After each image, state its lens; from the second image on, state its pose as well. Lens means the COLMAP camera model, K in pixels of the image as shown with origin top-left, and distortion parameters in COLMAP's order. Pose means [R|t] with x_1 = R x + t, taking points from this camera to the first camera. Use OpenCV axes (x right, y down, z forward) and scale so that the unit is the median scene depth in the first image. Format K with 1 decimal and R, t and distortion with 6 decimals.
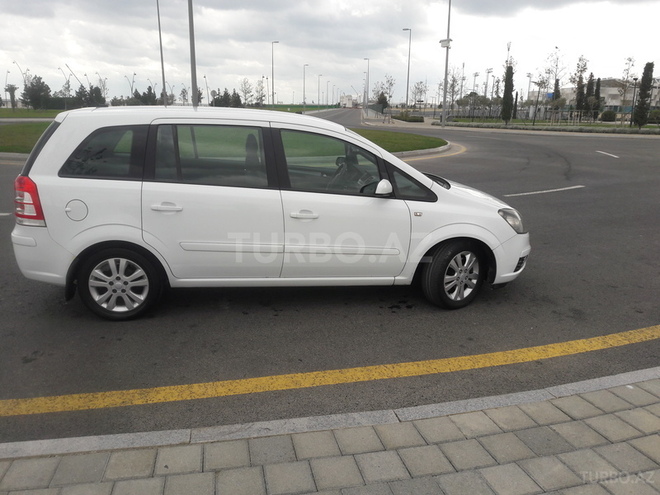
lens RADIAL K [[542.4, 0, 310.8], [0, 542.4, 248.8], [0, 0, 1]] dist [0.101331, -0.201913]
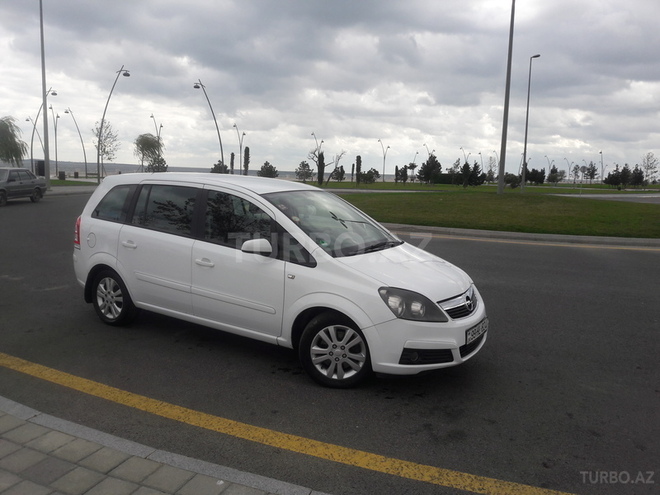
lens RADIAL K [[542.4, 0, 310.8], [0, 542.4, 248.8], [0, 0, 1]] dist [0.101331, -0.201913]
pose [[0.740362, 0.097926, -0.665038, 0.942470], [-0.182008, 0.981580, -0.058086, -0.067992], [0.647099, 0.164047, 0.744548, 0.294352]]
